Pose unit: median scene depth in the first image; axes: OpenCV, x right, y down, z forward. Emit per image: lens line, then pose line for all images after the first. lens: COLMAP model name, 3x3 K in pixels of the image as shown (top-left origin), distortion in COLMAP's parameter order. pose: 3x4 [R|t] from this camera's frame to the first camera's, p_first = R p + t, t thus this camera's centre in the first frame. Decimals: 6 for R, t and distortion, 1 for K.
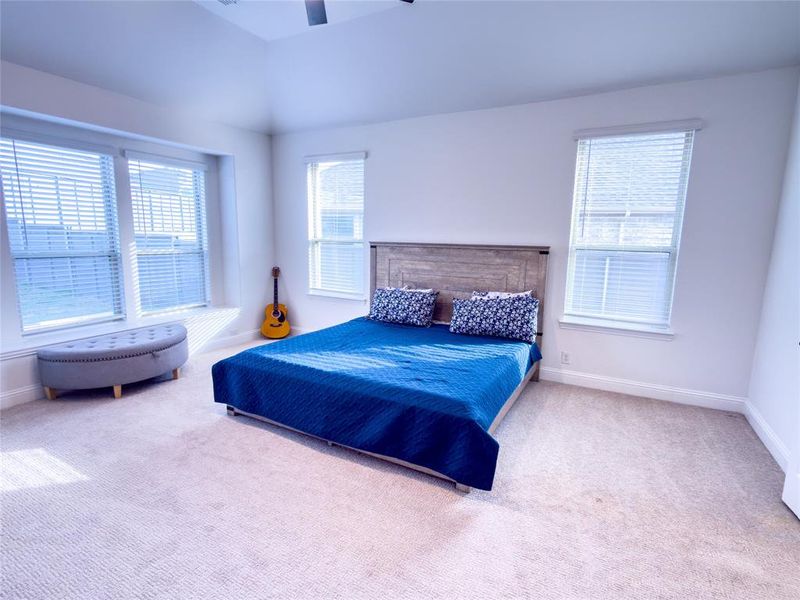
lens RADIAL K [[402.9, 0, 400.0], [0, 402.9, 300.0], [0, 0, 1]] dist [0.001095, -0.000105]
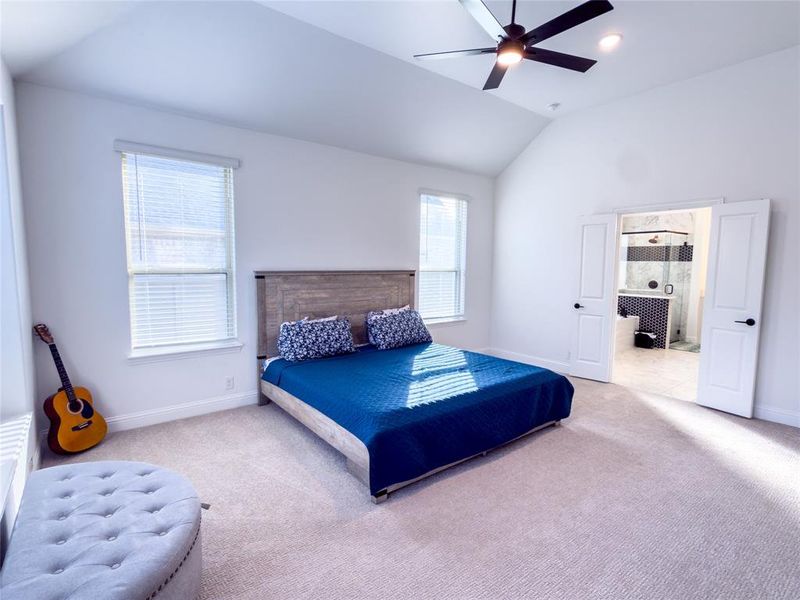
lens RADIAL K [[402.9, 0, 400.0], [0, 402.9, 300.0], [0, 0, 1]] dist [0.001095, -0.000105]
pose [[0.404447, -0.100120, 0.909065, -0.787524], [0.141773, 0.988838, 0.045830, -0.092539], [-0.903506, 0.110345, 0.414127, 0.449144]]
